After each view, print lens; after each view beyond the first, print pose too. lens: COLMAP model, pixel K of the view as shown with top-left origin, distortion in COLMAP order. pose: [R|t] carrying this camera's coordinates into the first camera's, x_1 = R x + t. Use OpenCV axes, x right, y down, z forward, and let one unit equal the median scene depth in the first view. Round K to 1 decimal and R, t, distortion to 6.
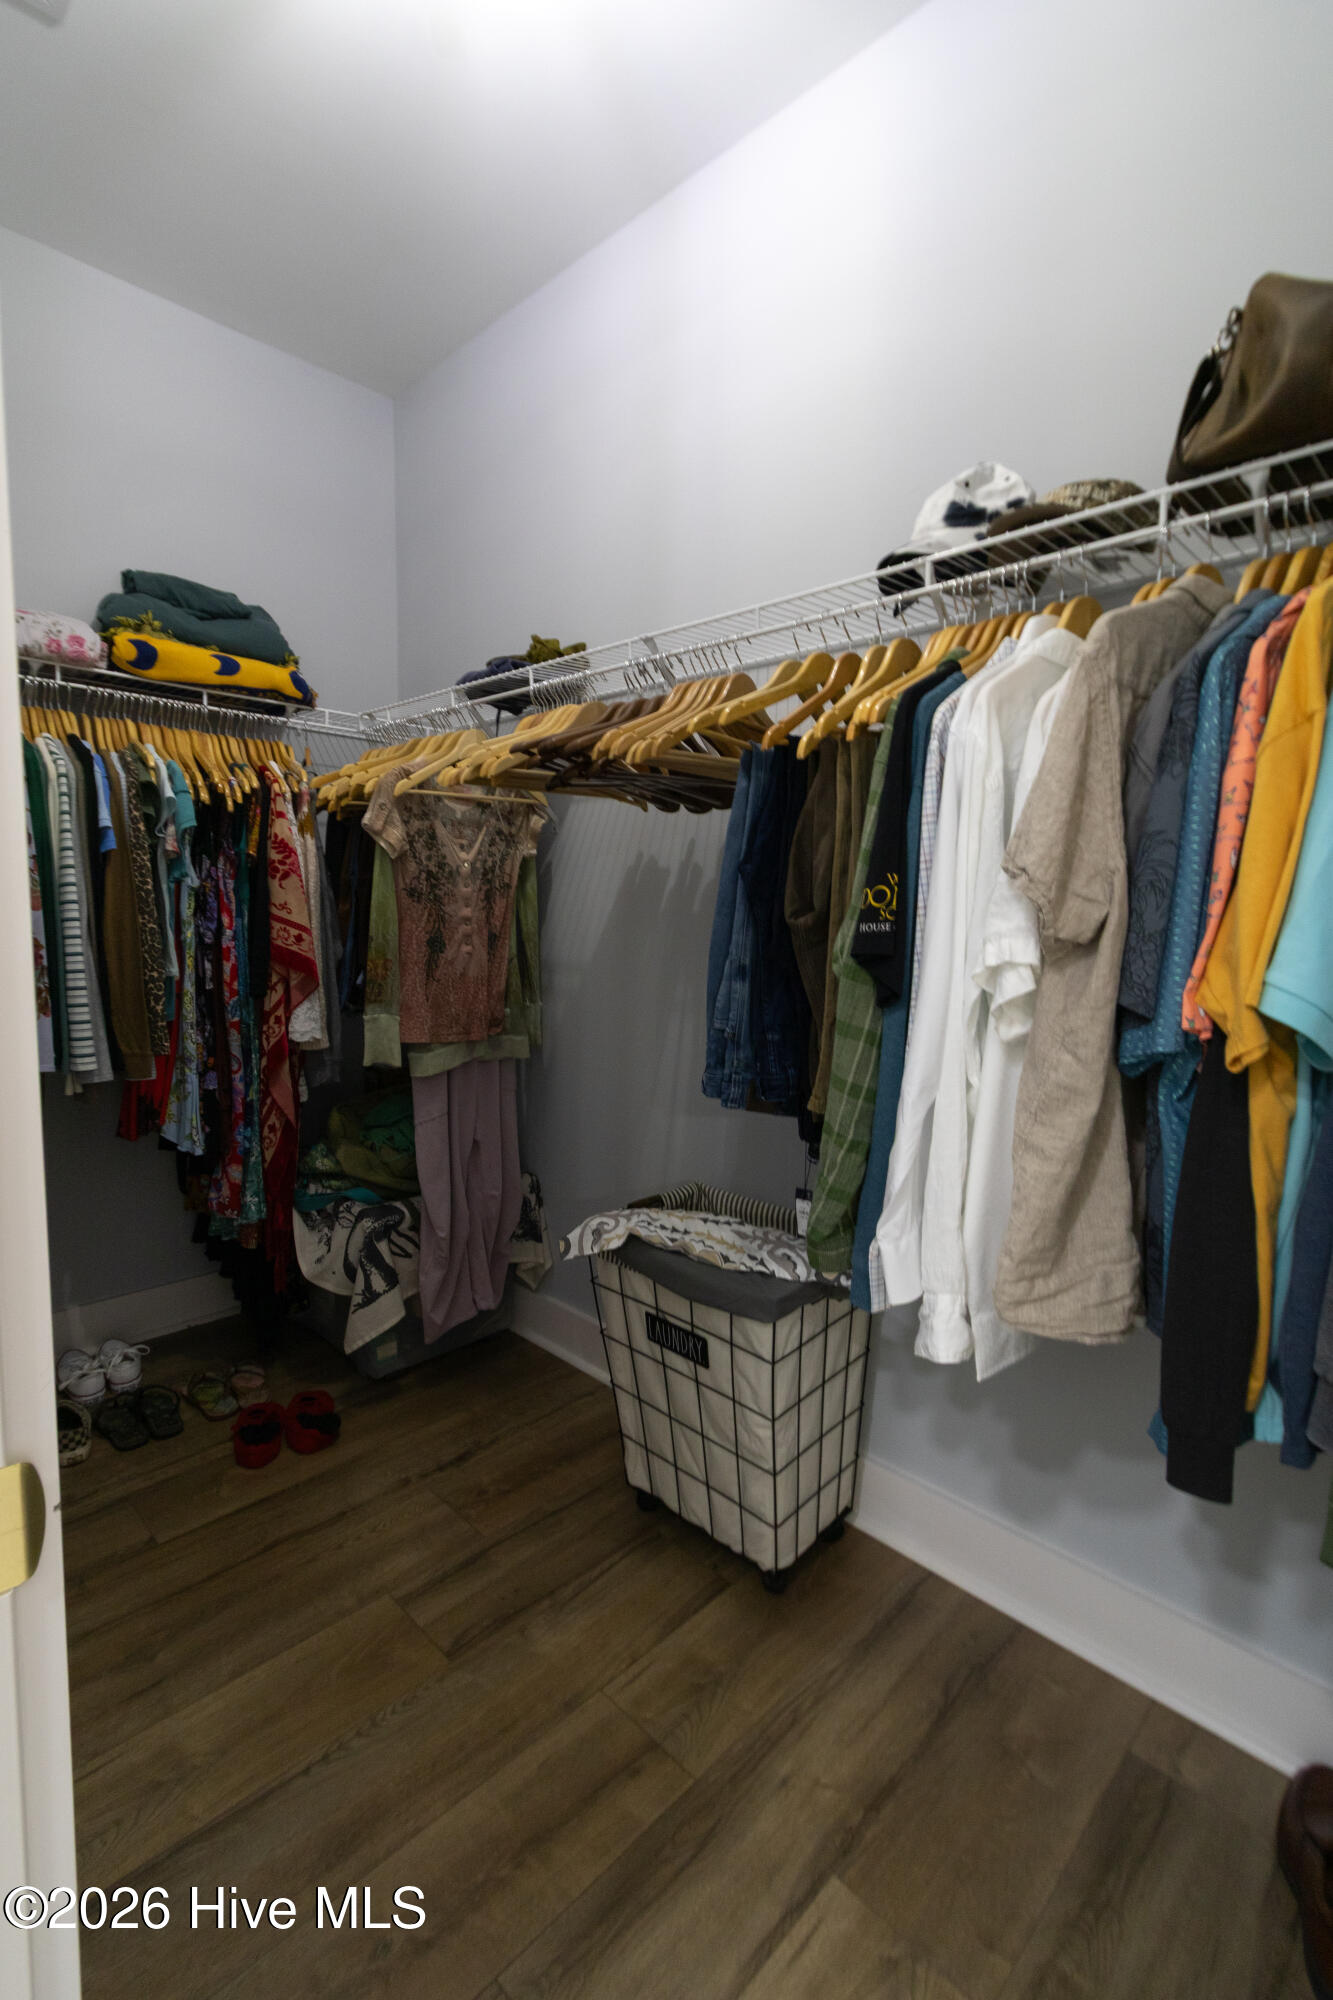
lens RADIAL K [[925.0, 0, 659.0], [0, 925.0, 998.2], [0, 0, 1]] dist [0.000656, 0.001092]
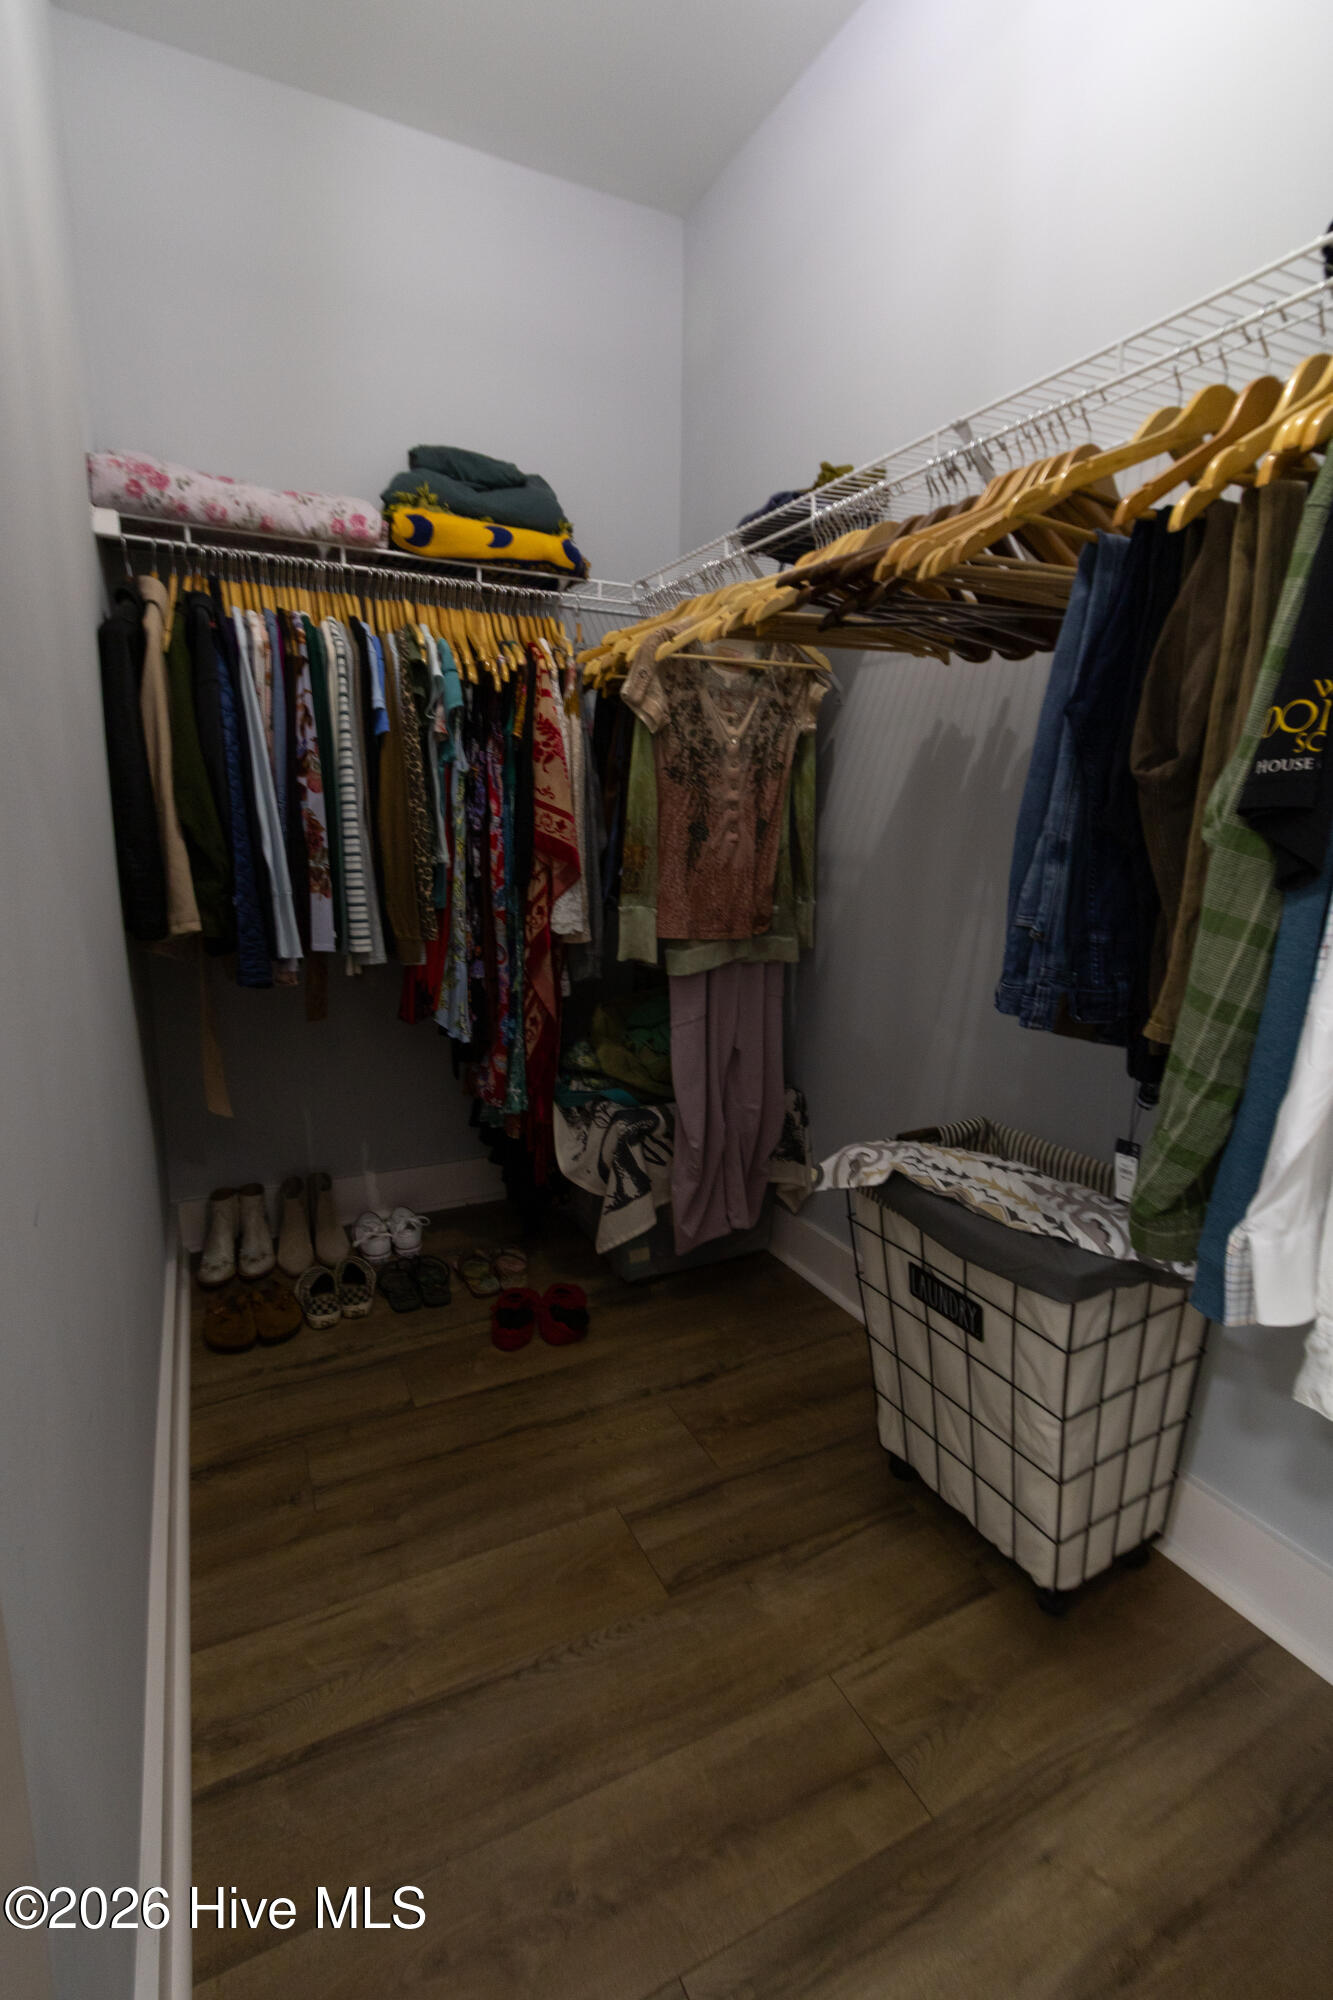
lens RADIAL K [[925.0, 0, 659.0], [0, 925.0, 998.2], [0, 0, 1]] dist [0.000656, 0.001092]
pose [[0.949003, 0.057875, -0.309909, 0.013921], [-0.029637, 0.995030, 0.095065, 0.020616], [0.313871, -0.081032, 0.946002, 0.121663]]
